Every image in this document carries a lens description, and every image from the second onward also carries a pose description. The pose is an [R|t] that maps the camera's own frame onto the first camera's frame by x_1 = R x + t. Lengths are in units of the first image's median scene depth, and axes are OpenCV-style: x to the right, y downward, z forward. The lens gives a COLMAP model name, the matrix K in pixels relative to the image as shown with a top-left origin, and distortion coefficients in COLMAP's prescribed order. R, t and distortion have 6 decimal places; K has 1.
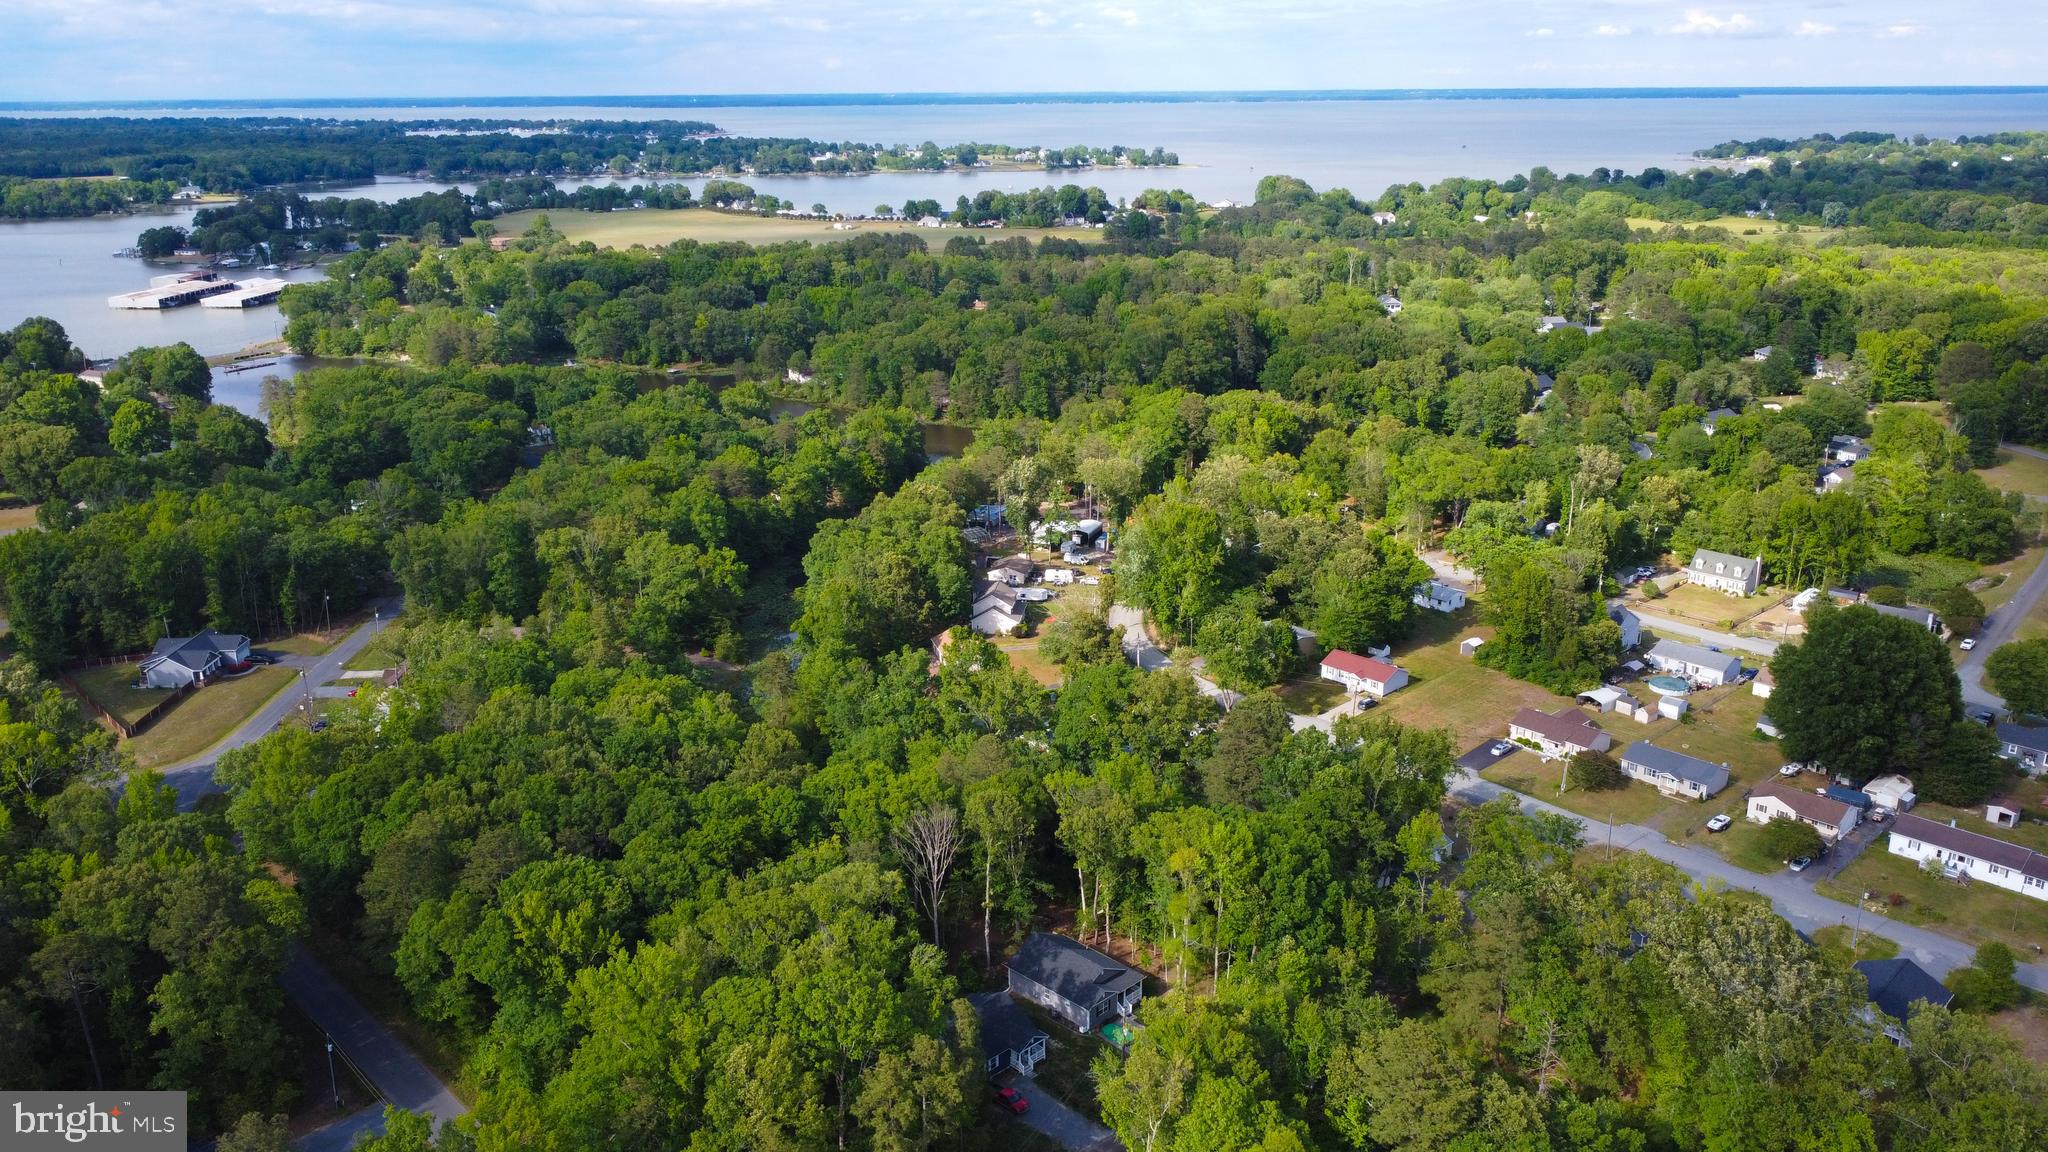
lens RADIAL K [[1543.0, 0, 1024.1], [0, 1543.0, 584.5], [0, 0, 1]] dist [0.003542, -0.003380]
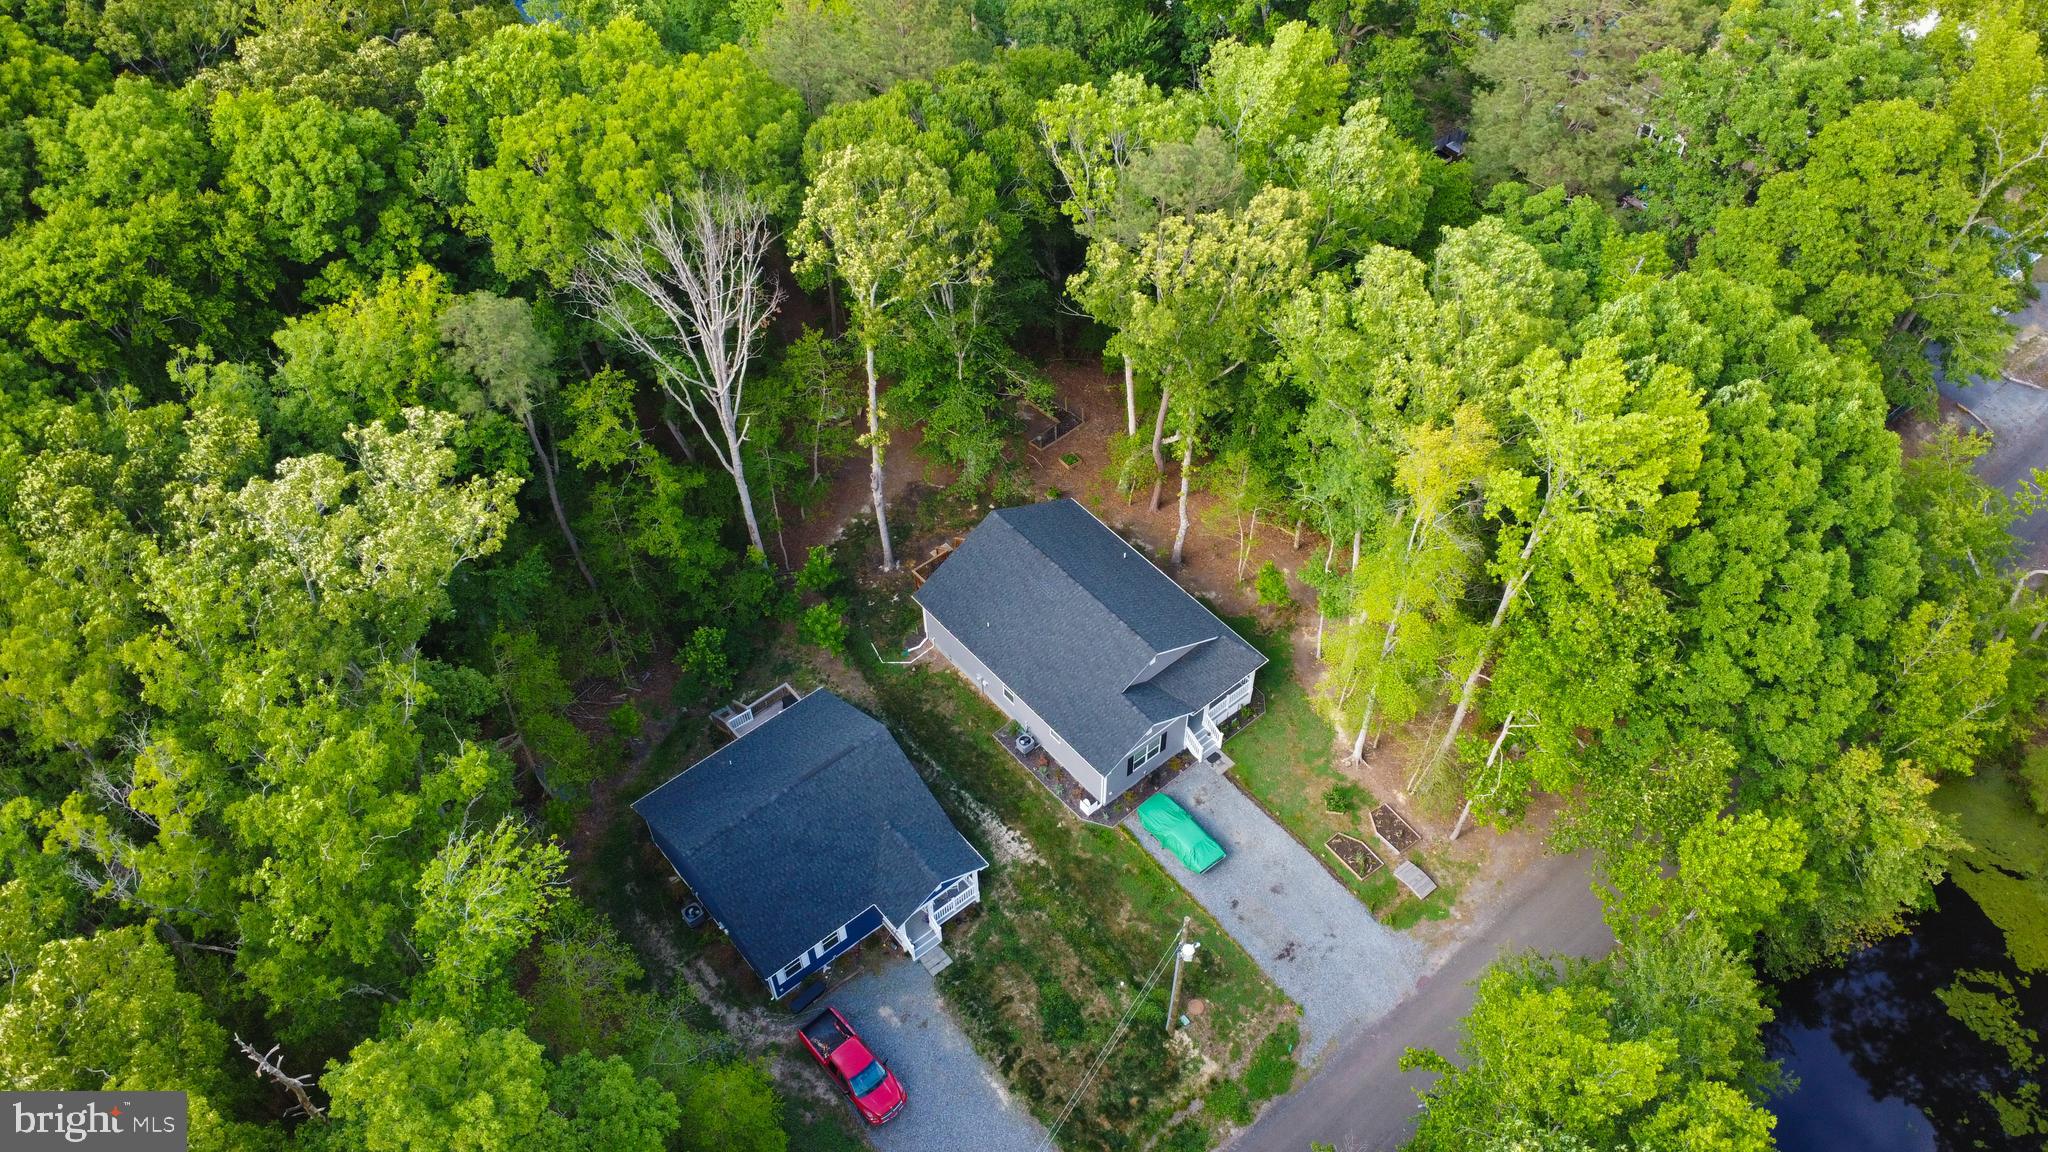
lens RADIAL K [[1520.8, 0, 1025.0], [0, 1520.8, 600.3], [0, 0, 1]] dist [-0.000787, -0.000339]
pose [[0.996050, 0.063023, -0.062554, 0.026860], [-0.021201, 0.852877, 0.521682, 0.028434], [0.086228, -0.518295, 0.850844, 0.440224]]
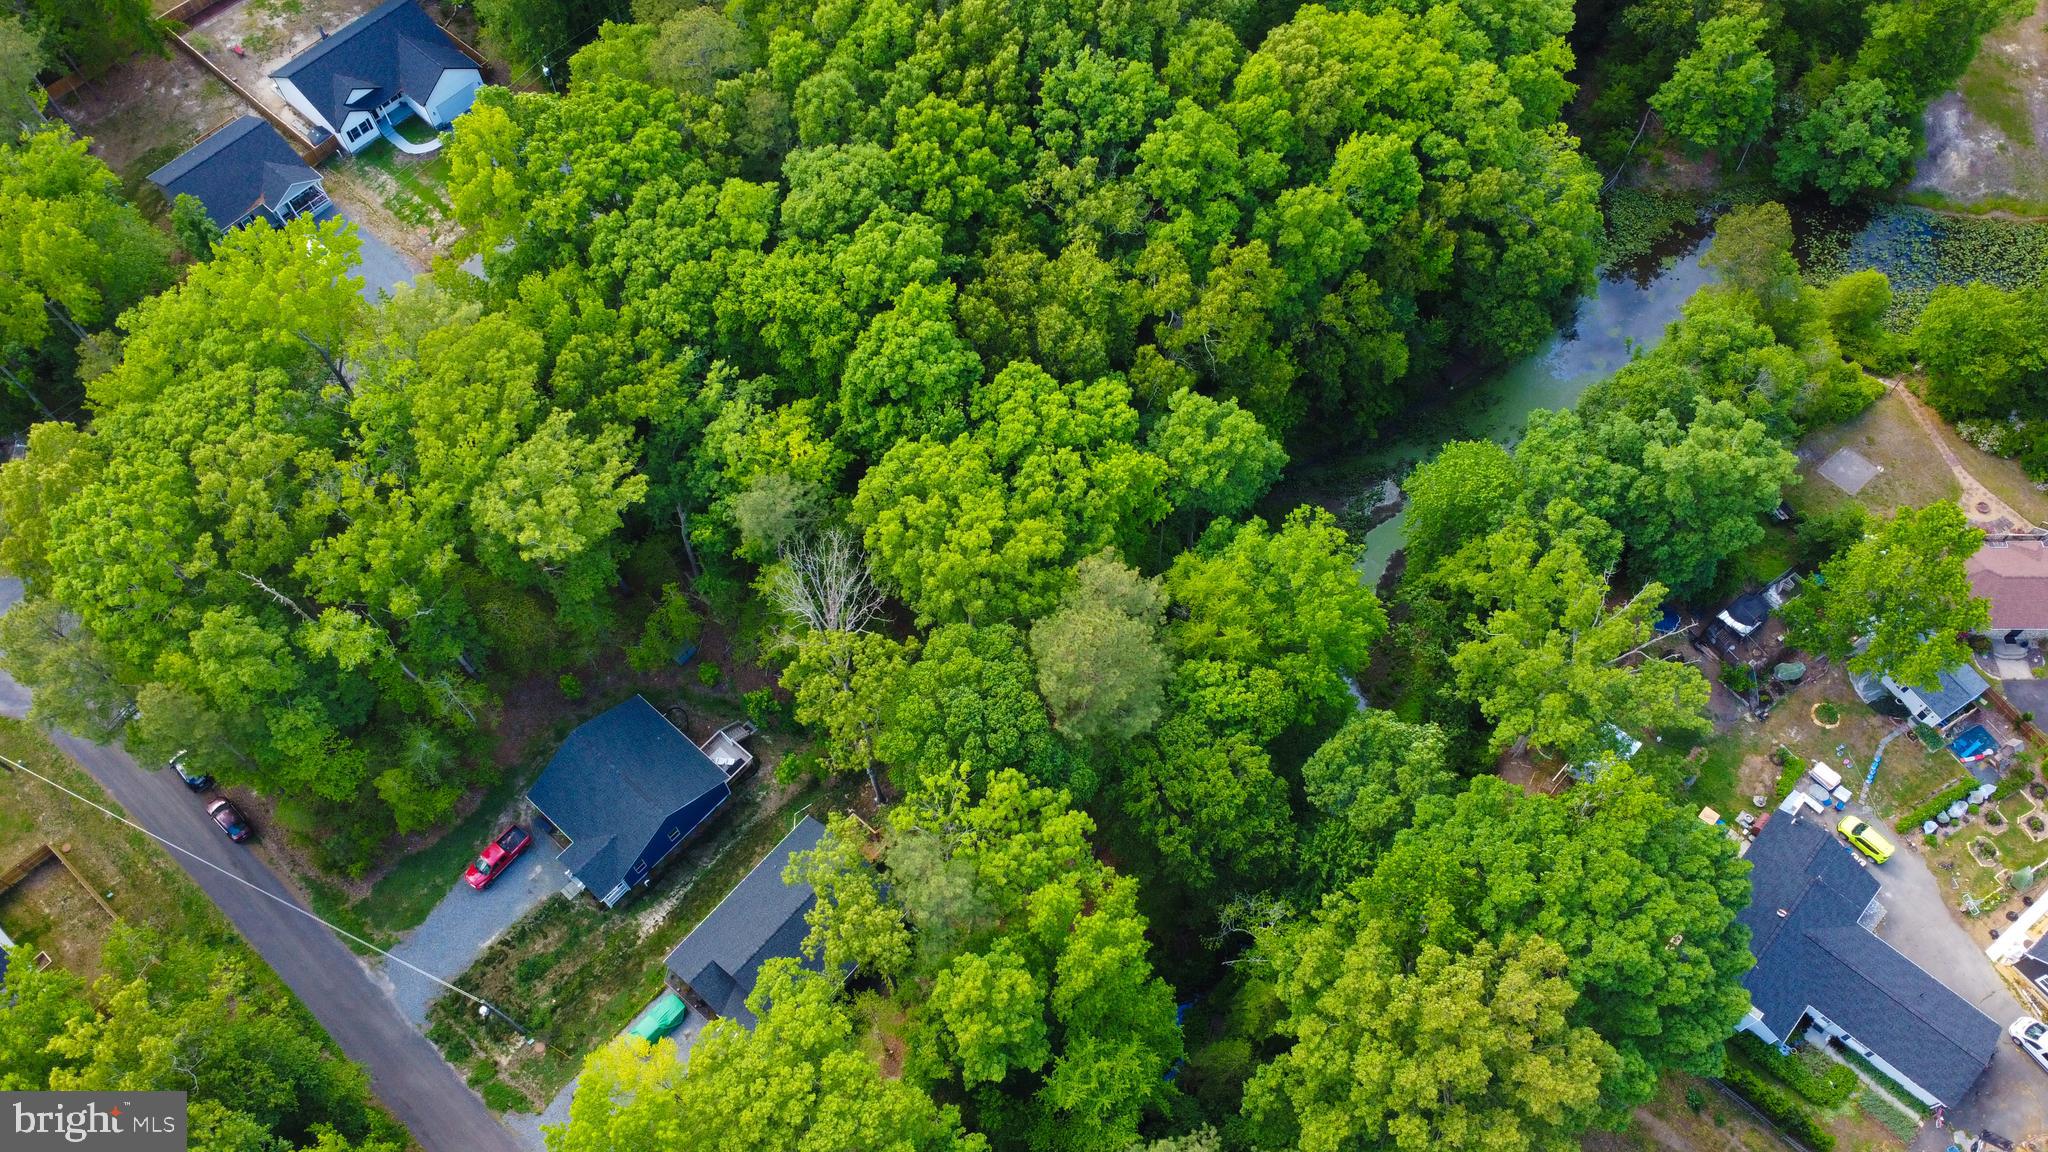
lens RADIAL K [[1543.0, 0, 1024.1], [0, 1543.0, 584.5], [0, 0, 1]] dist [0.003542, -0.003380]
pose [[0.068038, 0.874089, -0.480978, 0.129796], [-0.283816, 0.479134, 0.830590, -0.198928], [0.956462, 0.079997, 0.280680, 0.597020]]
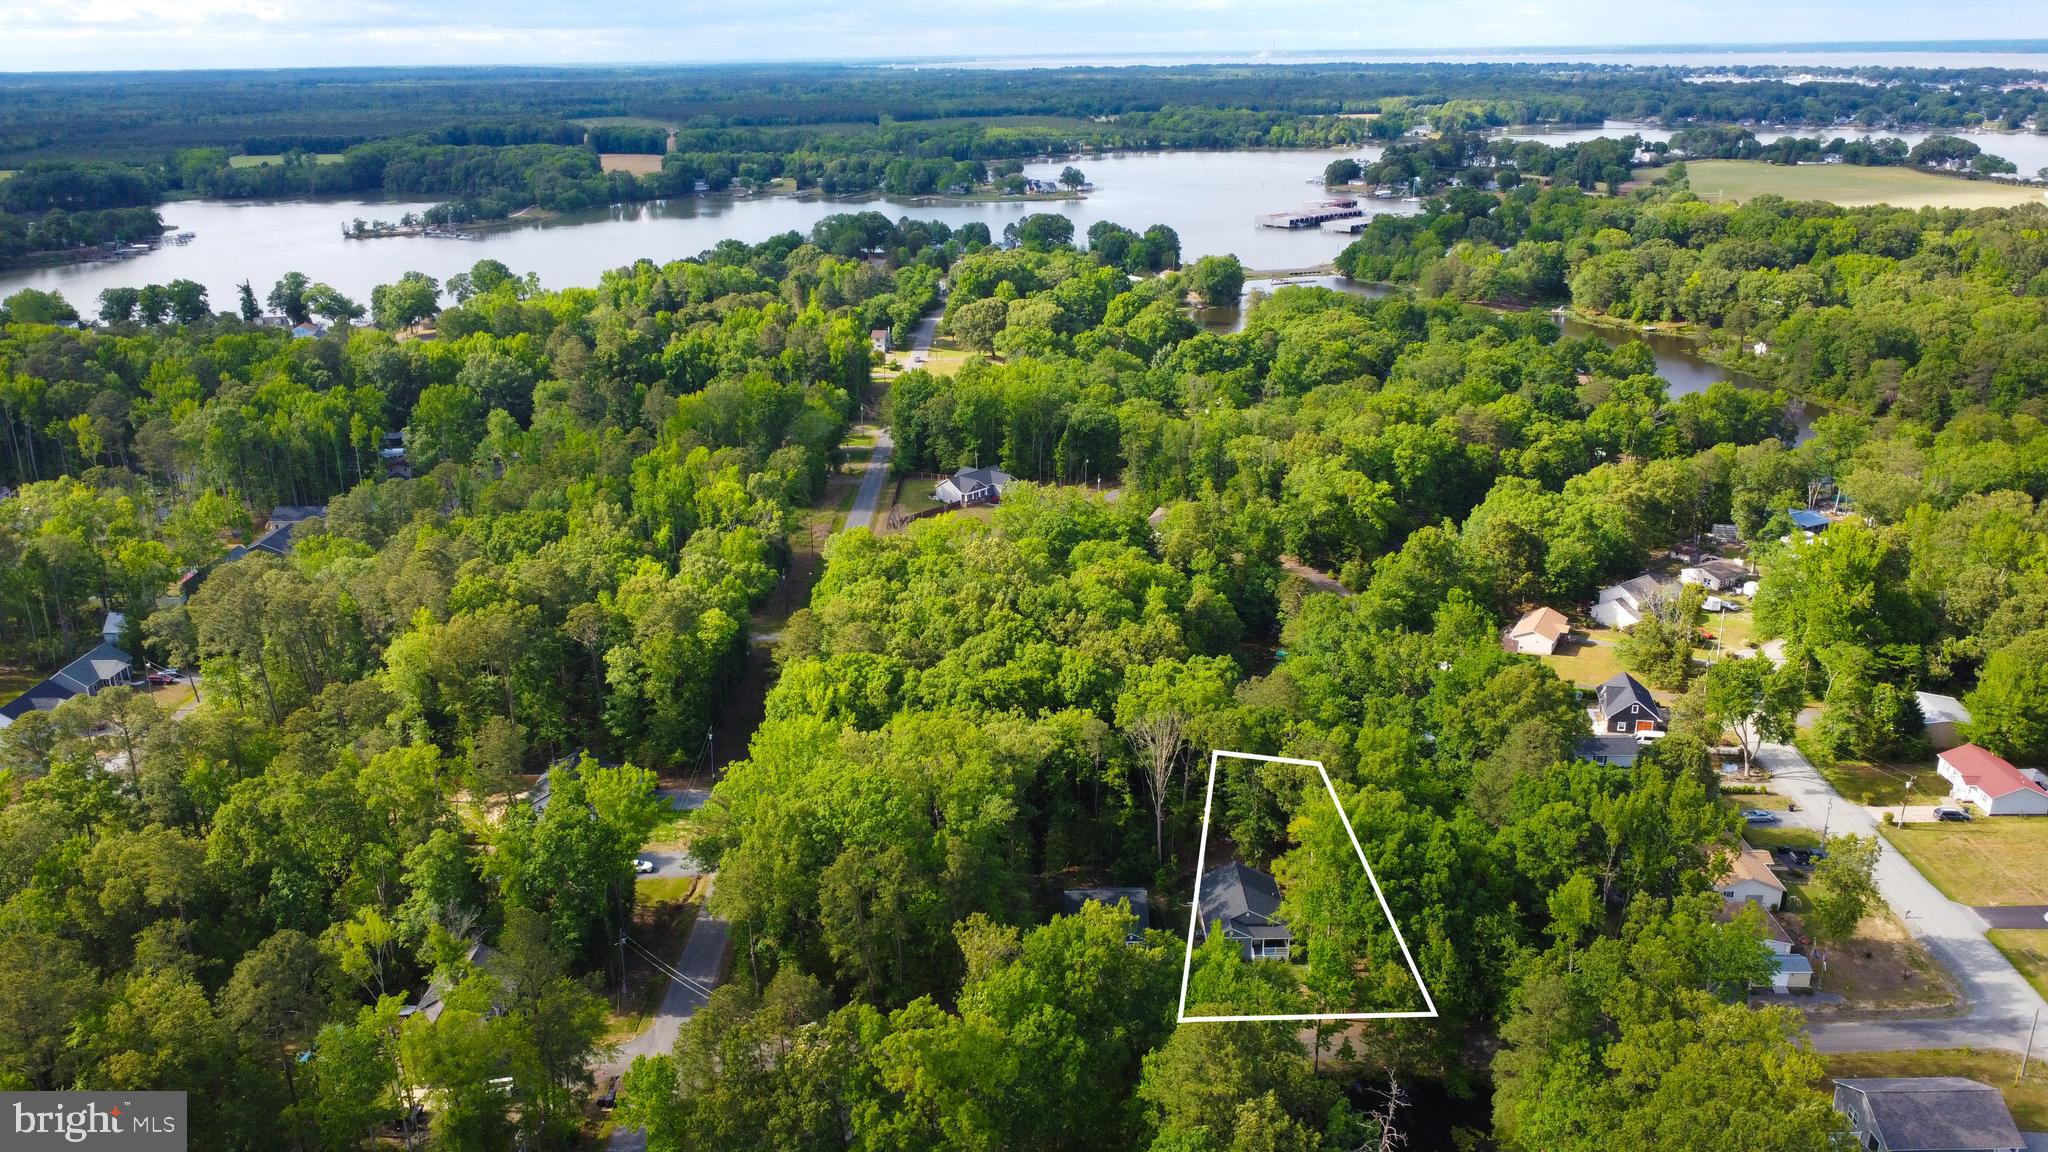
lens RADIAL K [[1543.0, 0, 1024.1], [0, 1543.0, 584.5], [0, 0, 1]] dist [0.003542, -0.003380]
pose [[0.711577, 0.228615, -0.664375, 0.360640], [-0.207603, 0.971776, 0.112040, -0.024407], [0.671237, 0.058201, 0.738954, 0.097289]]
